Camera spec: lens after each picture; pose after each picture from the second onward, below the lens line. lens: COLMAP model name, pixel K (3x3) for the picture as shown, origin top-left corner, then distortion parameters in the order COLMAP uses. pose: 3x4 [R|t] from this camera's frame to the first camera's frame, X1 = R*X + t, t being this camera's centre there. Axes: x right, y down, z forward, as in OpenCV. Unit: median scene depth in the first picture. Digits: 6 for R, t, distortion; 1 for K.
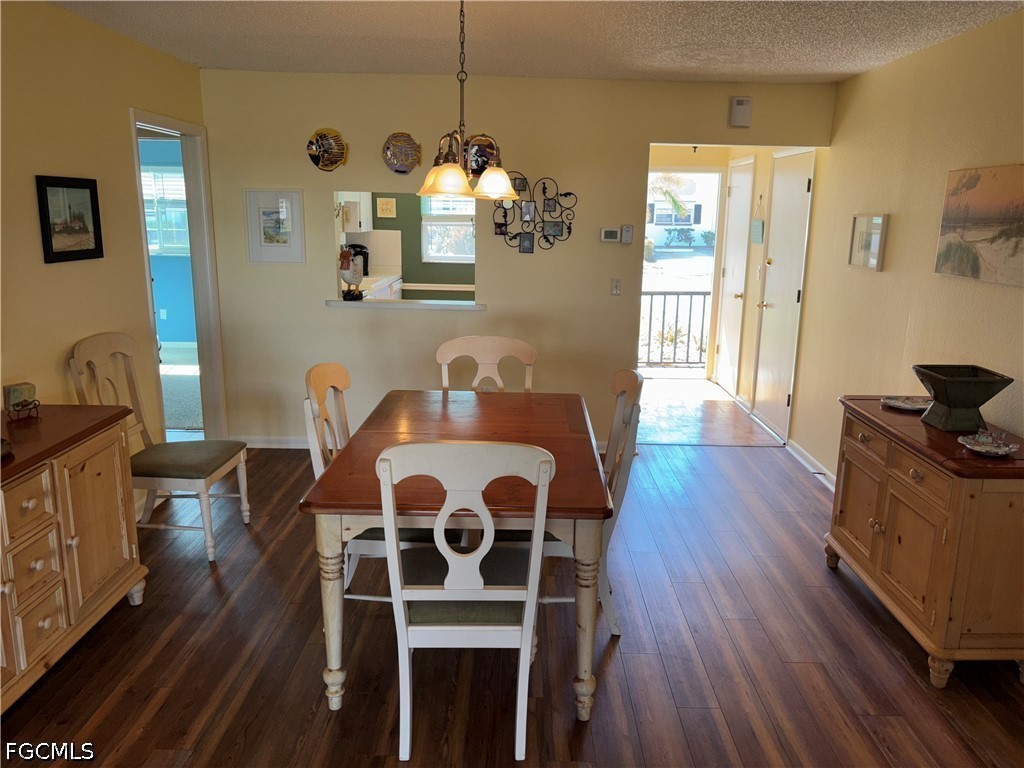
lens RADIAL K [[780.3, 0, 520.6], [0, 780.3, 375.9], [0, 0, 1]] dist [-0.002563, -0.034283]
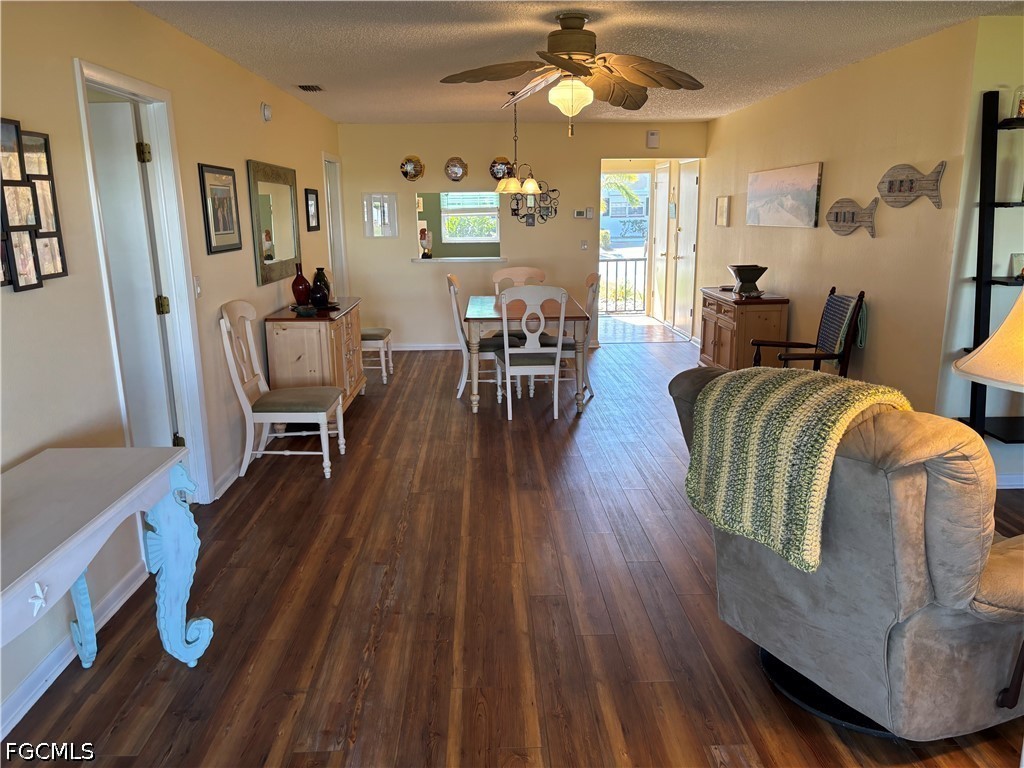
lens RADIAL K [[780.3, 0, 502.7], [0, 780.3, 393.7], [0, 0, 1]] dist [-0.002563, -0.034283]
pose [[0.999011, -0.036899, 0.024812, -0.108501], [0.036305, 0.999053, 0.023975, 0.162762], [-0.025673, -0.023050, 0.999405, -0.697291]]
